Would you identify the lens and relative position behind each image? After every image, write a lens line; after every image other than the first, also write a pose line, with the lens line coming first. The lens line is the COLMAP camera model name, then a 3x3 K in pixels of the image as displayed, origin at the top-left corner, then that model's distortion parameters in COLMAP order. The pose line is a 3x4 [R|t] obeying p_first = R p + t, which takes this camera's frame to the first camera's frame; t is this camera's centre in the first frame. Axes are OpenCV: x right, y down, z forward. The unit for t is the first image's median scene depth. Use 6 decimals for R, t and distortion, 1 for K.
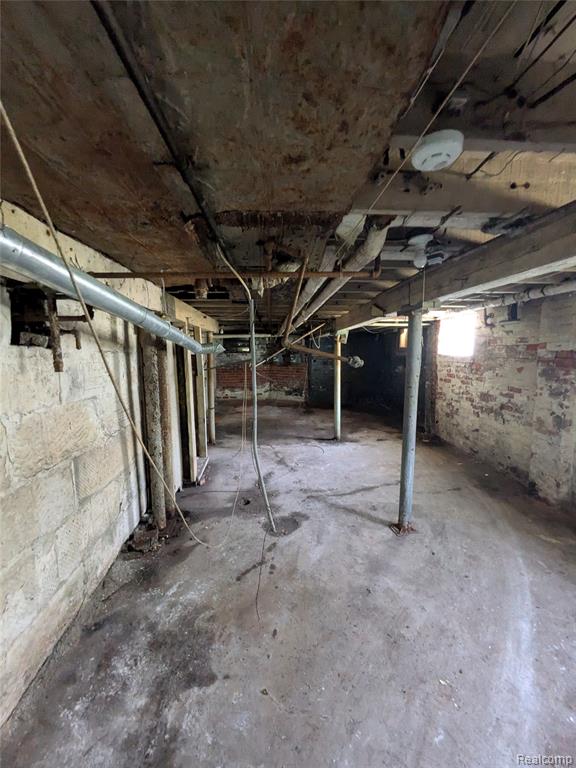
lens RADIAL K [[304.7, 0, 289.7], [0, 304.7, 386.4], [0, 0, 1]] dist [-0.002634, 0.001757]
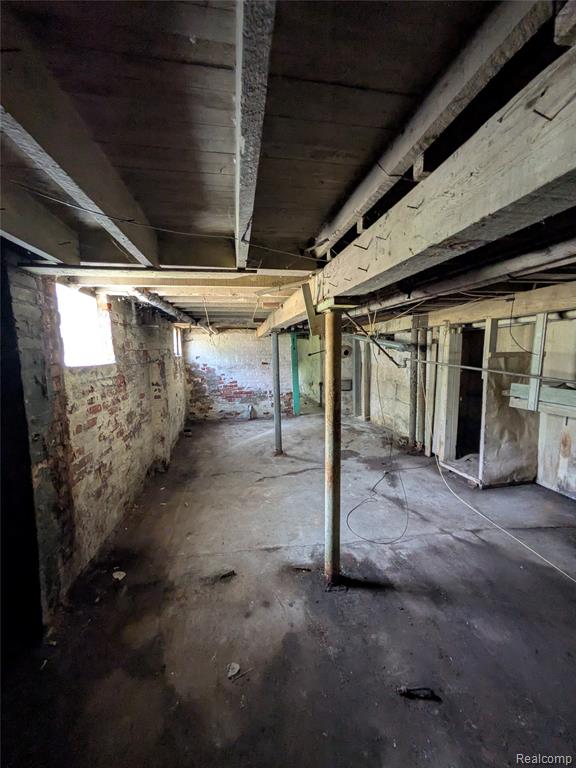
lens RADIAL K [[304.7, 0, 287.5], [0, 304.7, 384.4], [0, 0, 1]] dist [-0.002634, 0.001757]
pose [[-0.994880, 0.031529, -0.096020, 0.360288], [0.009618, 0.975317, 0.220599, -0.233560], [0.100605, 0.218546, -0.970627, 1.962135]]
